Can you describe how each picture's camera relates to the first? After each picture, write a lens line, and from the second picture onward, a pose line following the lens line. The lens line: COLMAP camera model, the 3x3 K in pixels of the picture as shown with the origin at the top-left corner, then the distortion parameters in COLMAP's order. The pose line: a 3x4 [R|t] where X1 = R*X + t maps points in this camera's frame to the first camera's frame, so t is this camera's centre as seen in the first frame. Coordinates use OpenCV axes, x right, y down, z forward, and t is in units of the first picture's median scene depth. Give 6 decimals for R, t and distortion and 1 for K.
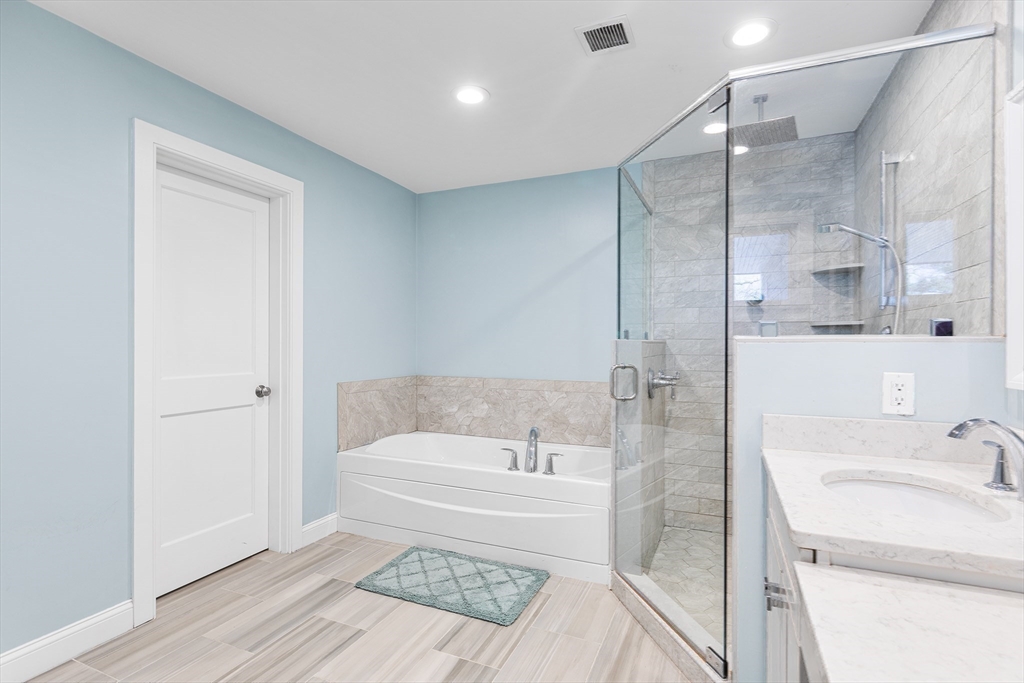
lens RADIAL K [[494.5, 0, 509.9], [0, 494.5, 343.3], [0, 0, 1]] dist [-0.002422, -0.000328]
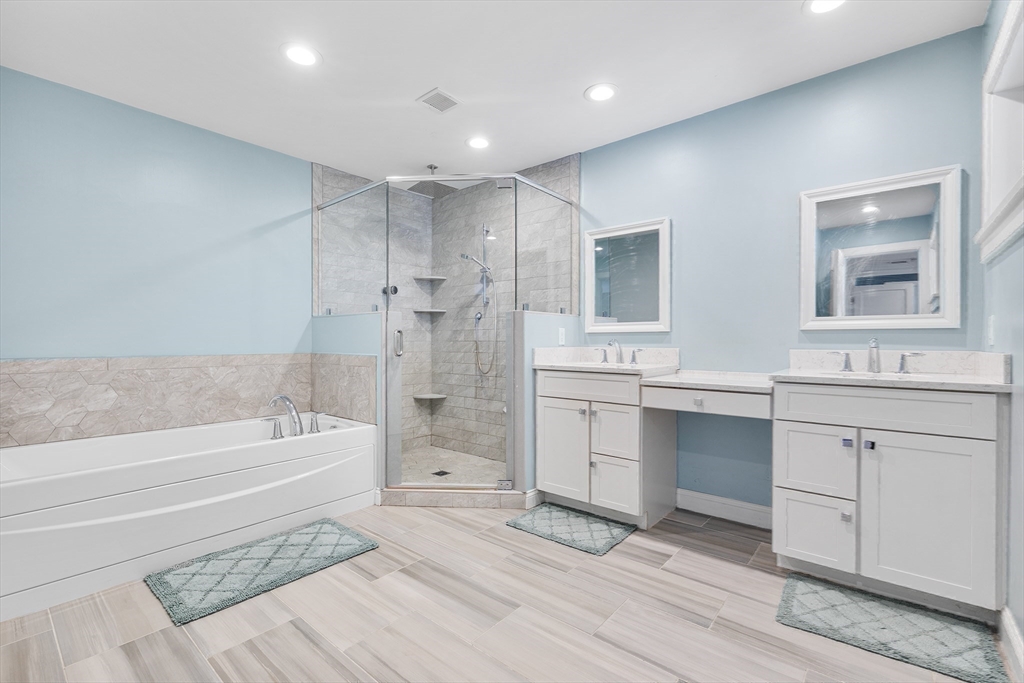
lens RADIAL K [[452.0, 0, 510.3], [0, 452.0, 341.6], [0, 0, 1]] dist [0.001866, 0.000139]
pose [[0.279121, -0.001811, 0.960254, -0.648748], [-0.000496, 0.999998, 0.002030, 0.053995], [-0.960256, -0.001042, 0.279120, 0.268876]]
